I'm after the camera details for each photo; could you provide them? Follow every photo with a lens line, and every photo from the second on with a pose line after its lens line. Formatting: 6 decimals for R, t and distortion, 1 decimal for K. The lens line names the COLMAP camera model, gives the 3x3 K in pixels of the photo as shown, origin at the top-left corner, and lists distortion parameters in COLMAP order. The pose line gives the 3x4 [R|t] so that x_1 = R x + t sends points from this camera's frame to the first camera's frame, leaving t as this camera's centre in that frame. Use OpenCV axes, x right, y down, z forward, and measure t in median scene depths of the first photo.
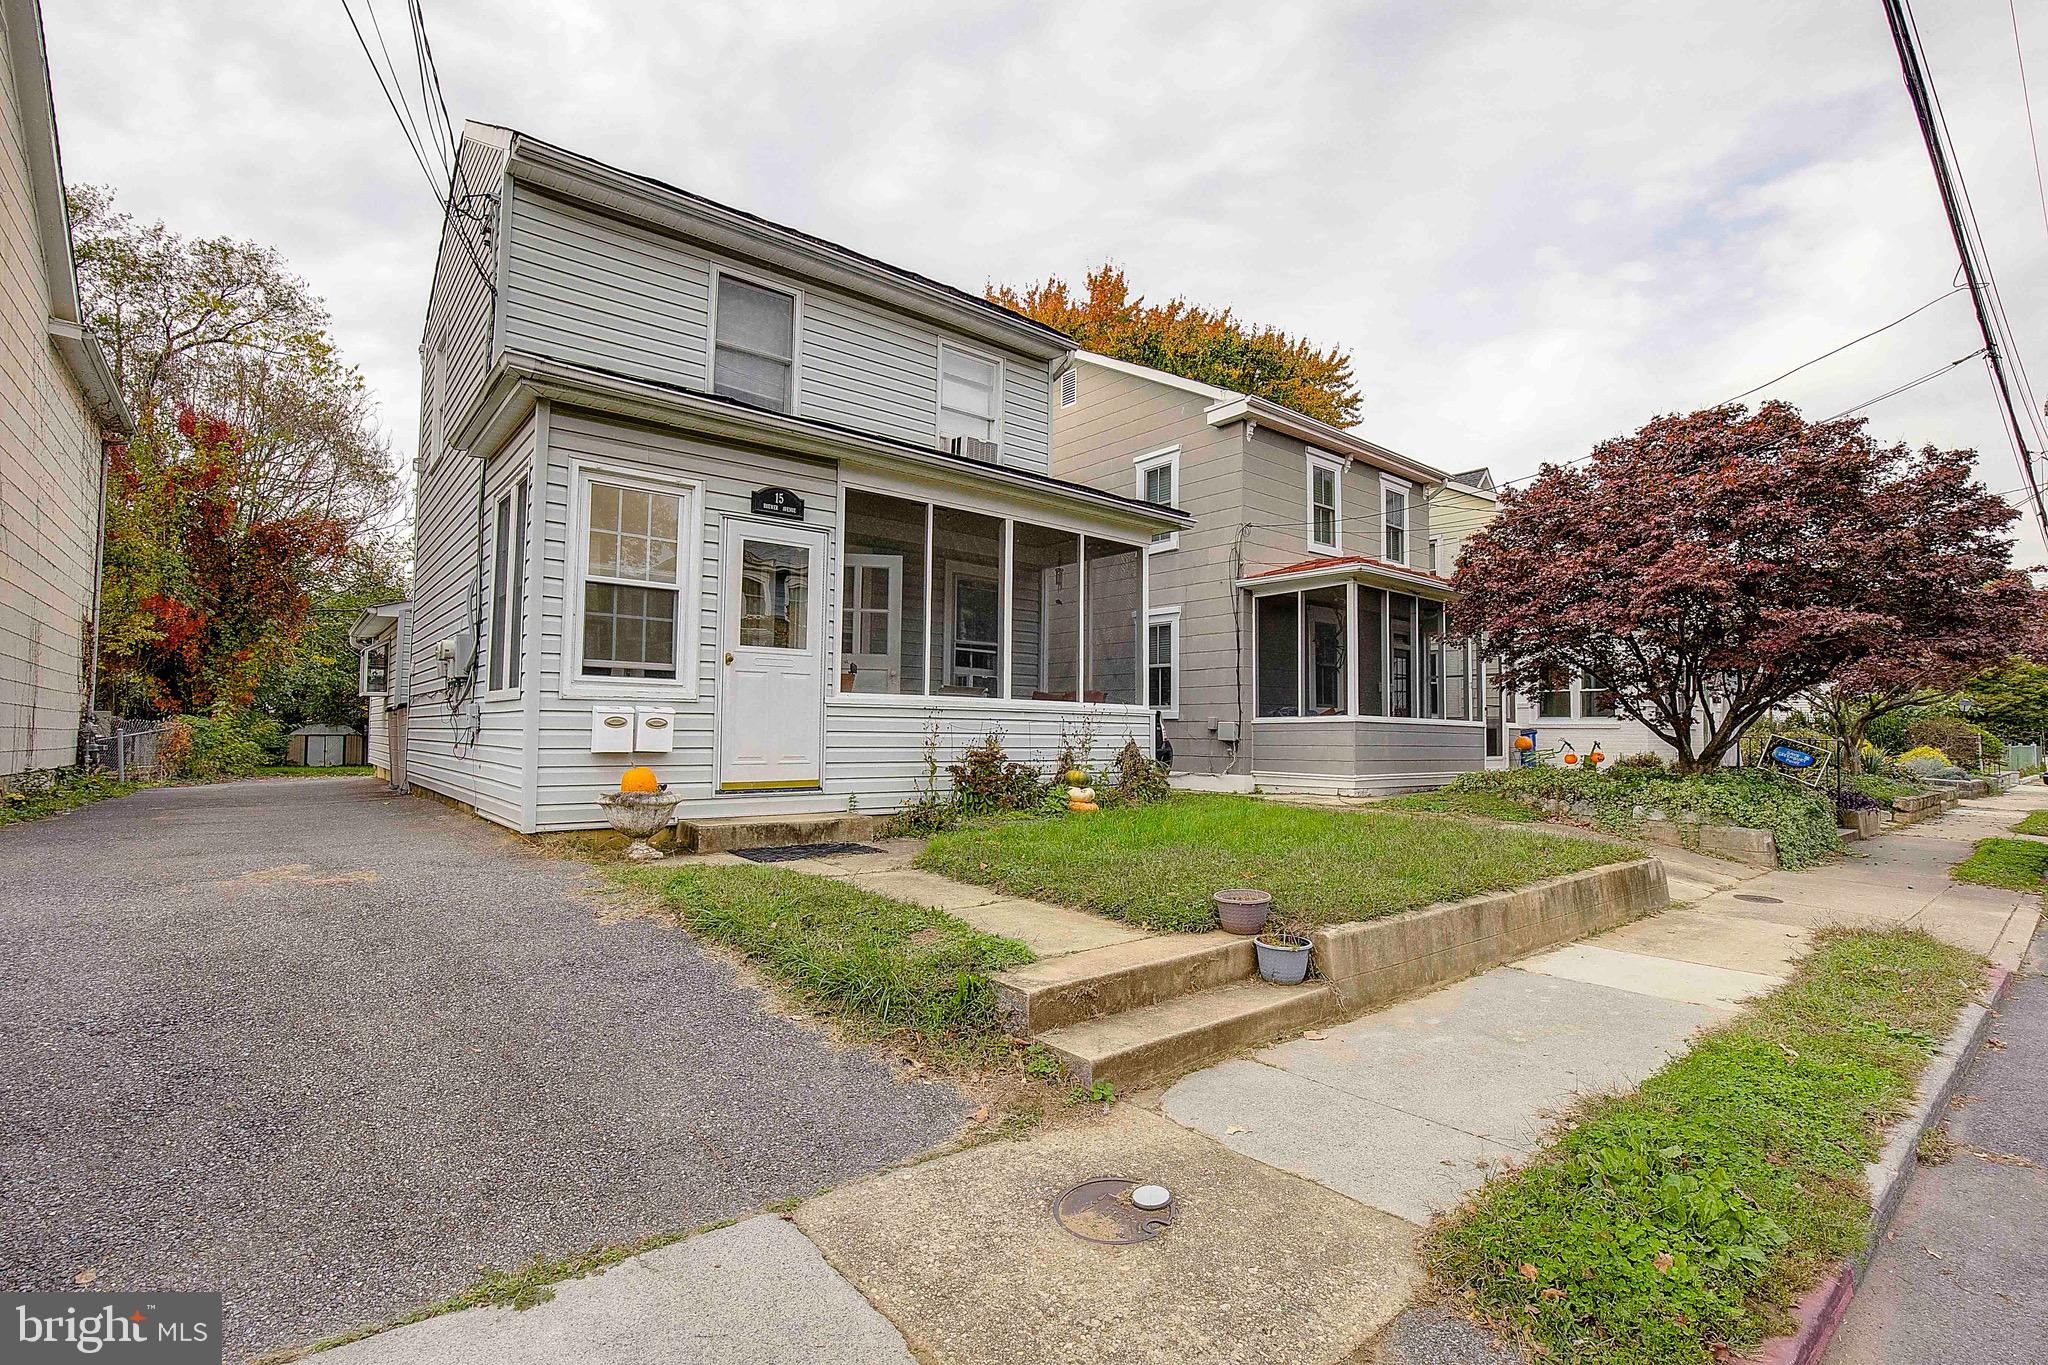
lens RADIAL K [[940.0, 0, 1046.6], [0, 940.0, 687.8], [0, 0, 1]] dist [-0.030093, 0.002831]
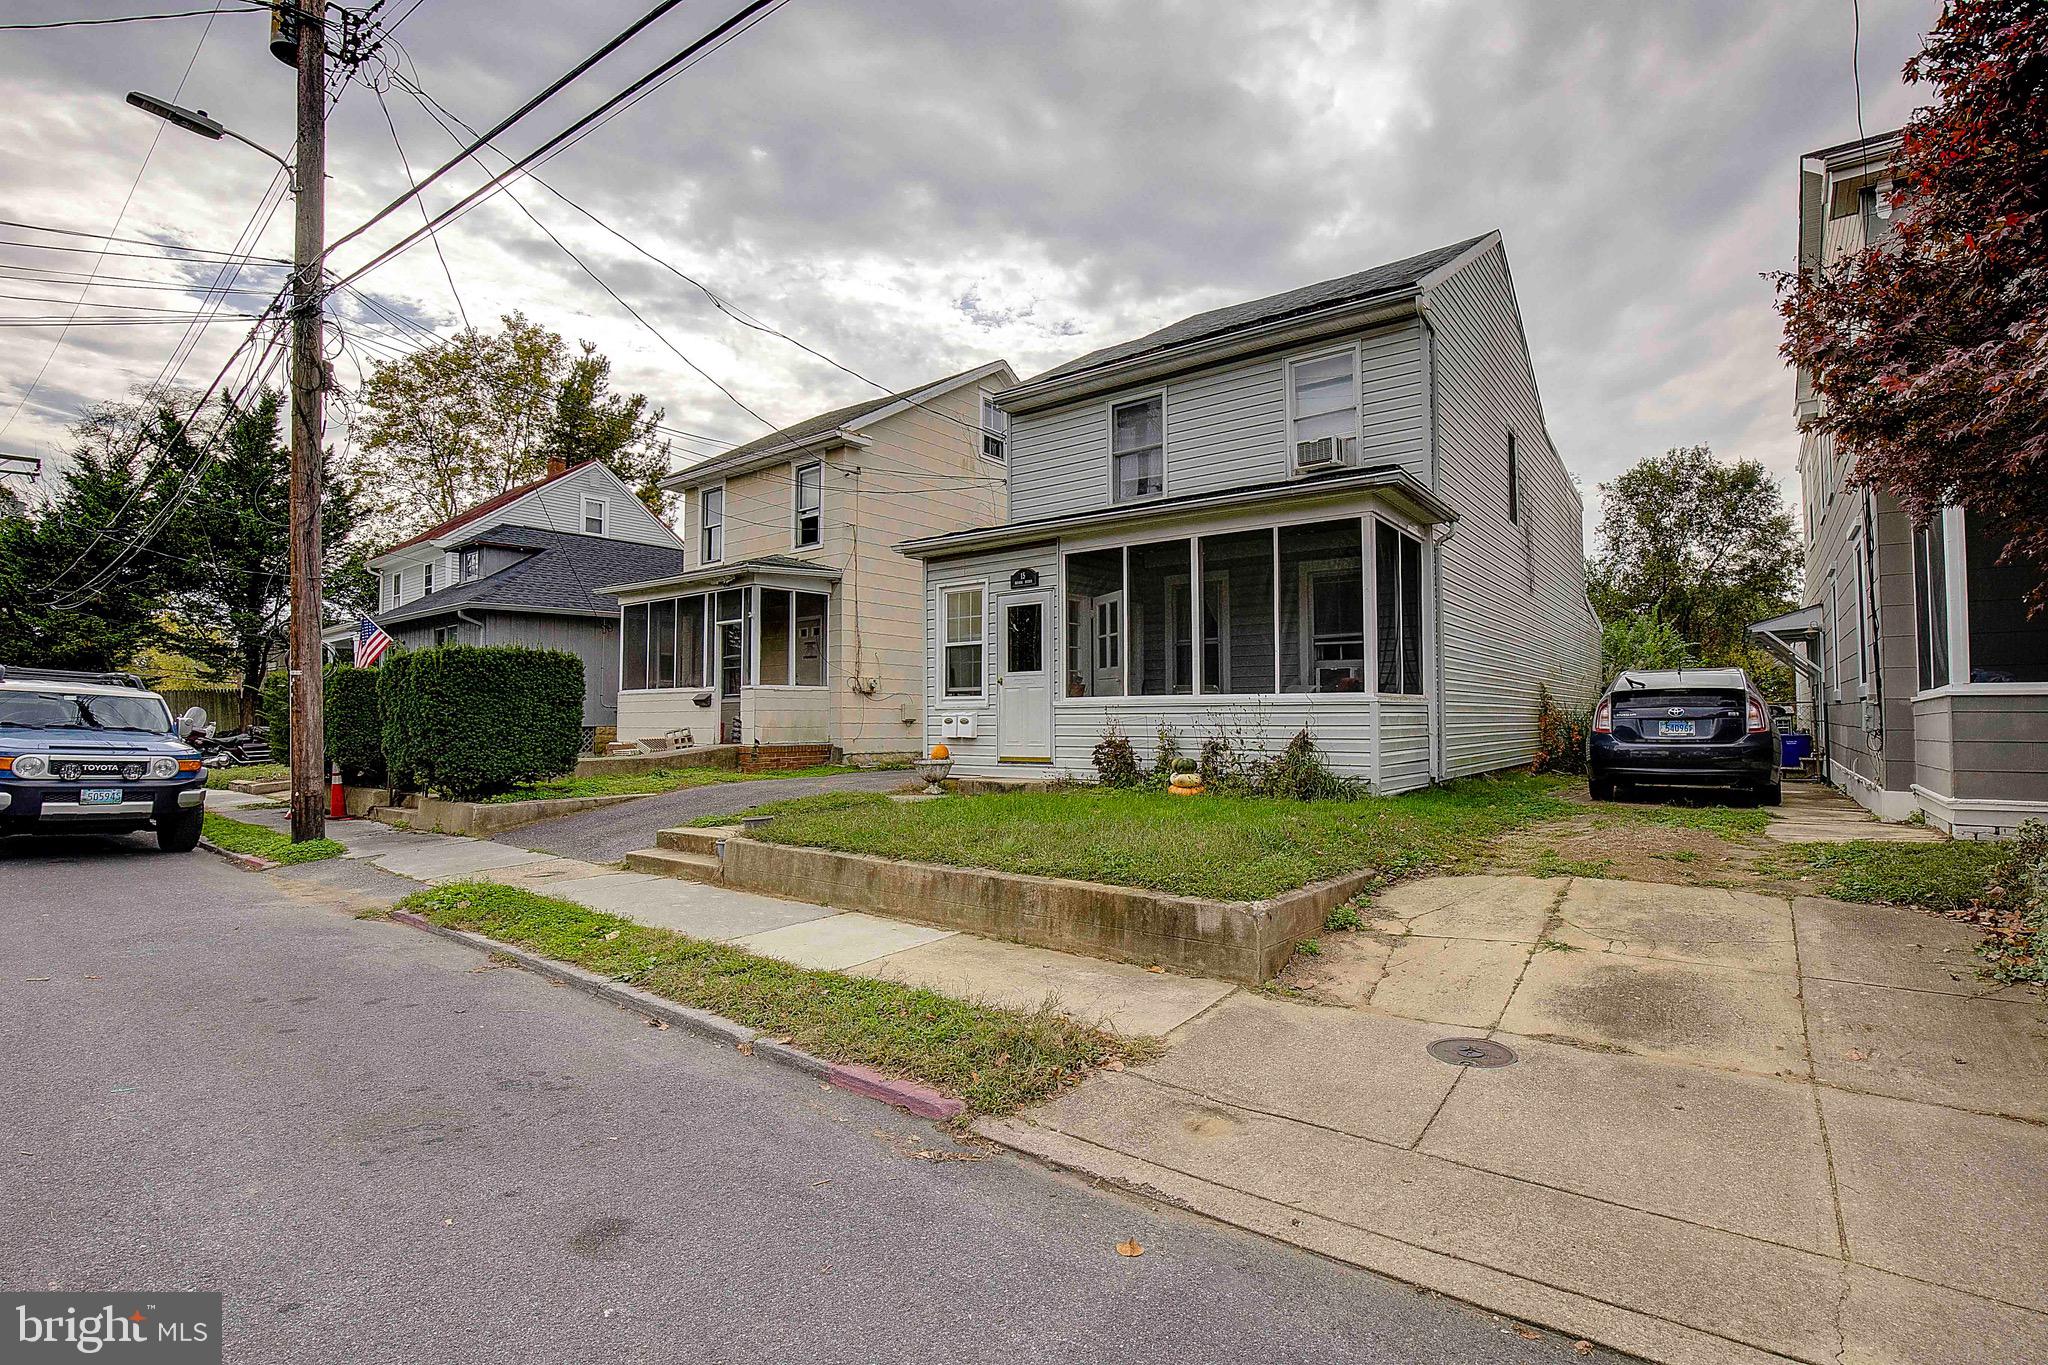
lens RADIAL K [[940.0, 0, 1041.3], [0, 940.0, 688.1], [0, 0, 1]] dist [-0.030093, 0.002831]
pose [[0.220333, -0.043251, -0.974465, 1.099787], [0.053285, 0.998058, -0.032250, 0.032390], [0.973968, -0.044818, 0.222210, 0.598457]]
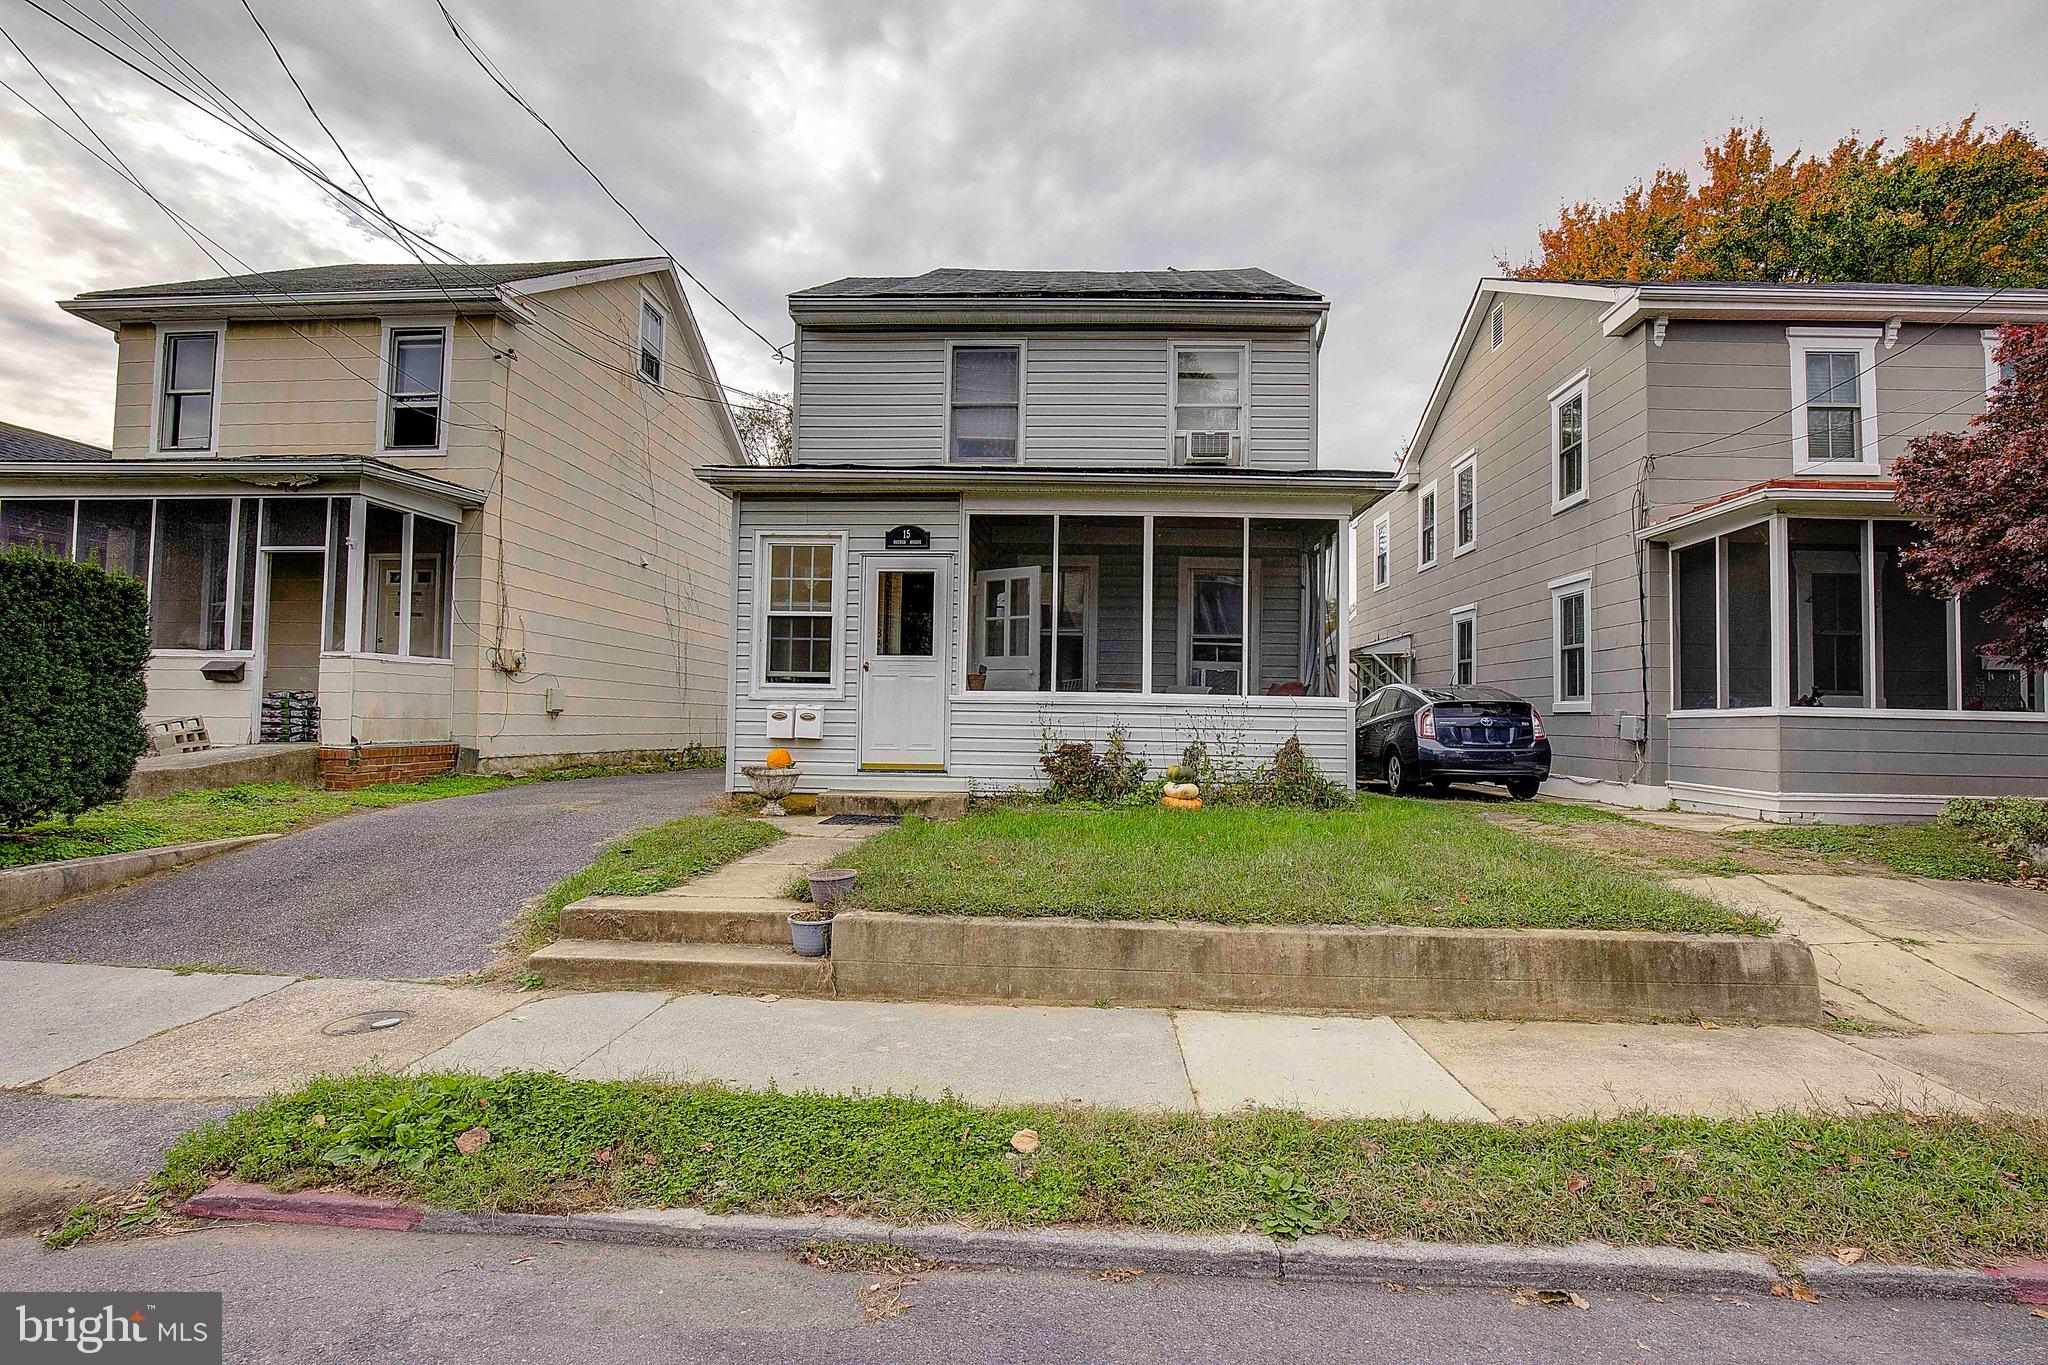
lens RADIAL K [[940.0, 0, 1056.5], [0, 940.0, 690.4], [0, 0, 1]] dist [-0.030093, 0.002831]
pose [[0.737315, -0.018549, -0.675295, 0.610167], [0.024123, 0.999708, -0.001121, 0.007816], [0.675119, -0.015463, 0.737547, 0.196787]]
